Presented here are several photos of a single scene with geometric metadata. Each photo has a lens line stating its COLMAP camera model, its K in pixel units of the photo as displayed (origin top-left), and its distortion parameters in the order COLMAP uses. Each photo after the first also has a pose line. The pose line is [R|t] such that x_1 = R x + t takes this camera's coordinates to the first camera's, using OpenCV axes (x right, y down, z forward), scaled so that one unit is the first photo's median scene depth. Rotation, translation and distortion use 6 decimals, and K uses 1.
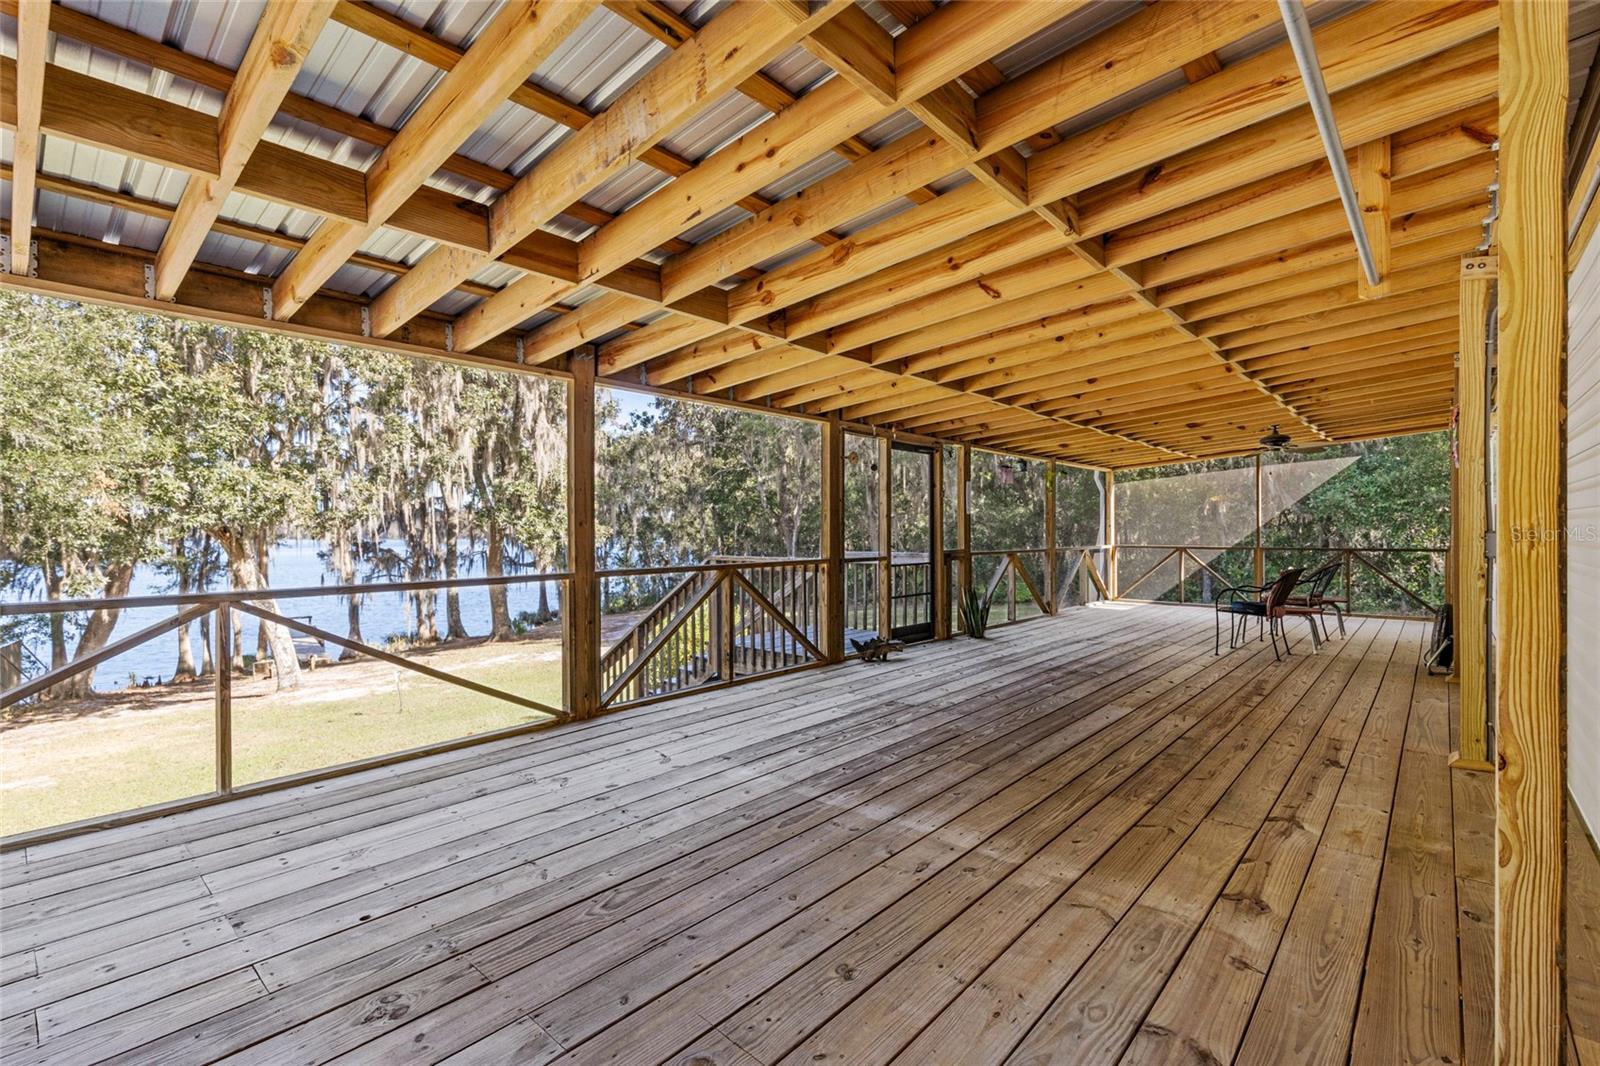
lens RADIAL K [[718.0, 0, 791.1], [0, 718.0, 534.5], [0, 0, 1]] dist [0.003411, 0.000065]
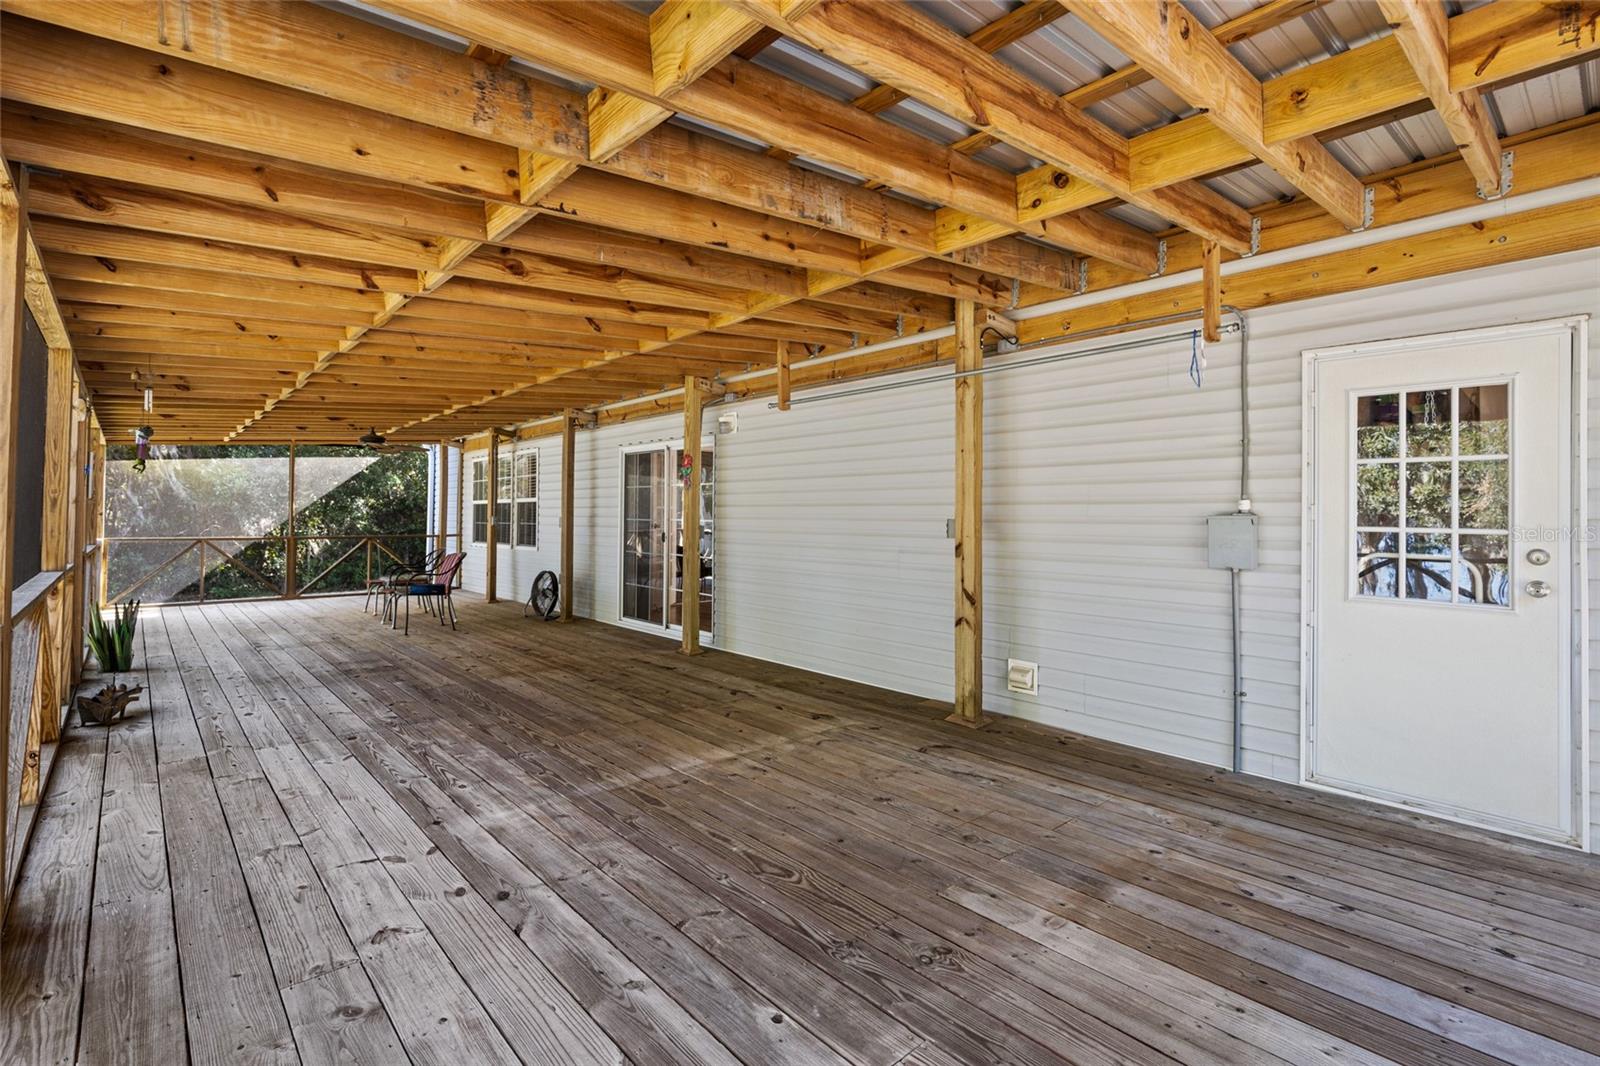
lens RADIAL K [[736.4, 0, 782.6], [0, 736.4, 512.0], [0, 0, 1]] dist [0.004094, 0.000036]
pose [[0.108922, 0.010992, 0.993990, -0.861084], [-0.000271, 0.999939, -0.011028, -0.016858], [-0.994050, 0.000932, 0.108918, 0.547974]]
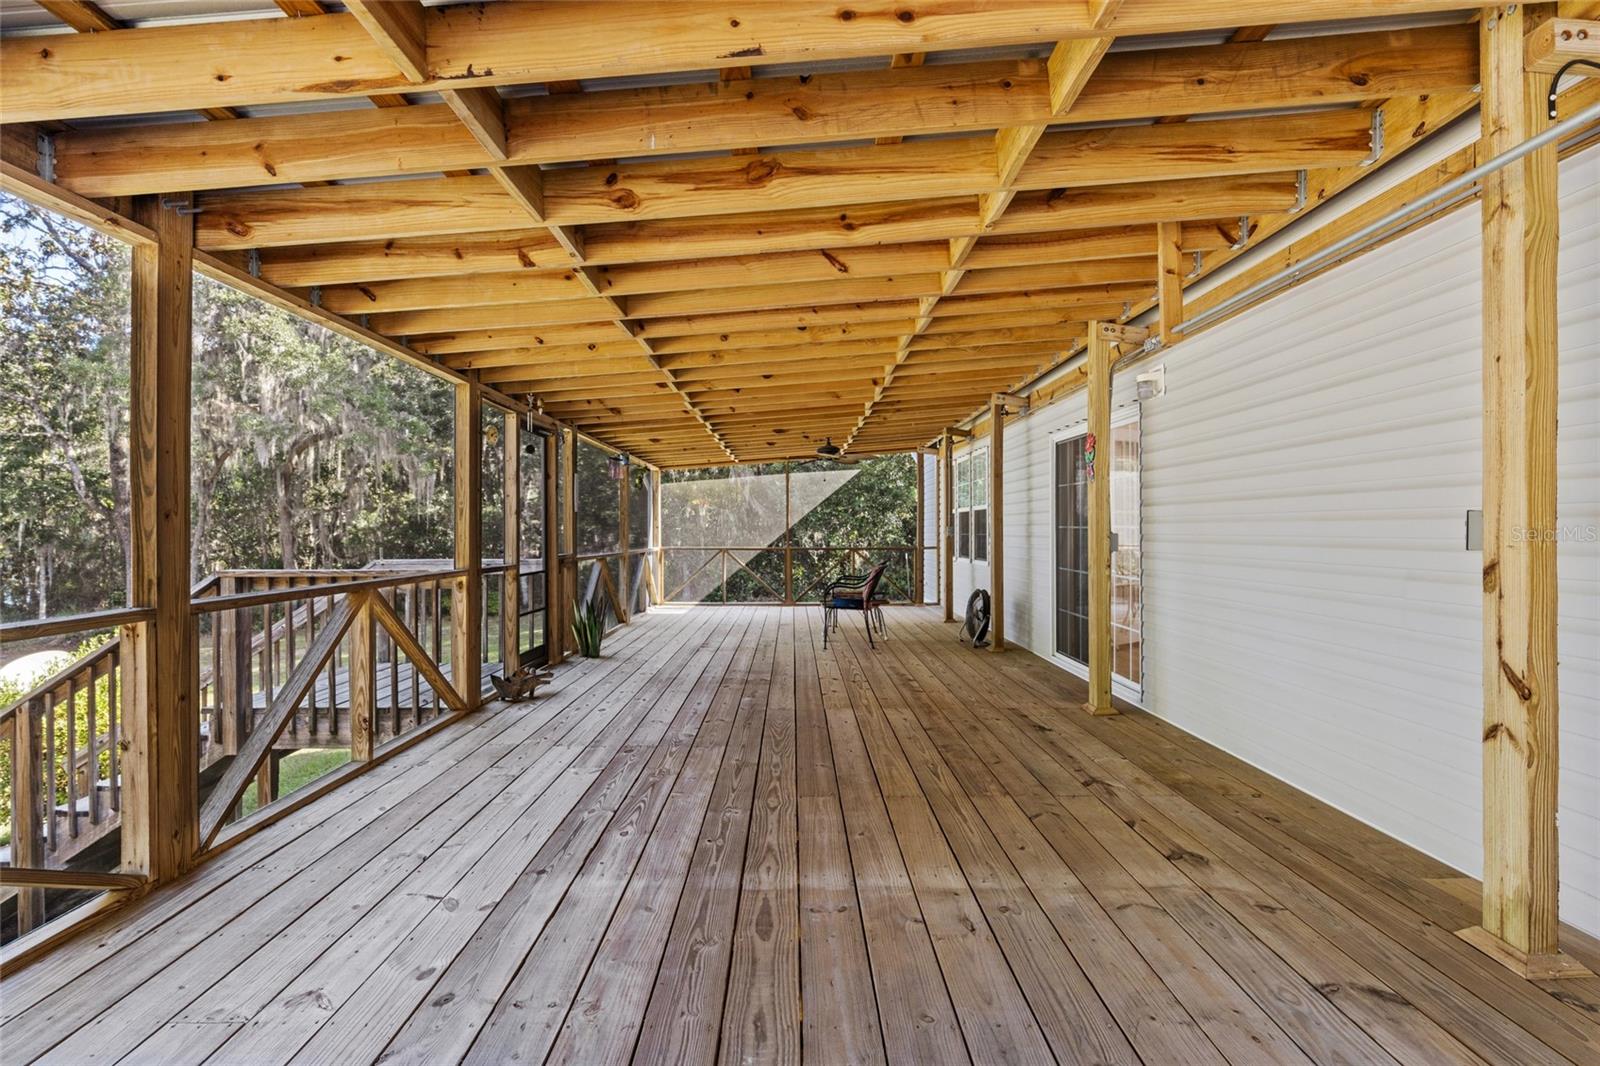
lens RADIAL K [[790.3, 0, 792.2], [0, 790.3, 535.1], [0, 0, 1]] dist [-0.004423, -0.000198]
pose [[0.740486, -0.000365, 0.672071, -0.415218], [0.001866, 0.999997, -0.001512, 0.000813], [-0.672069, 0.002373, 0.740485, 0.305474]]
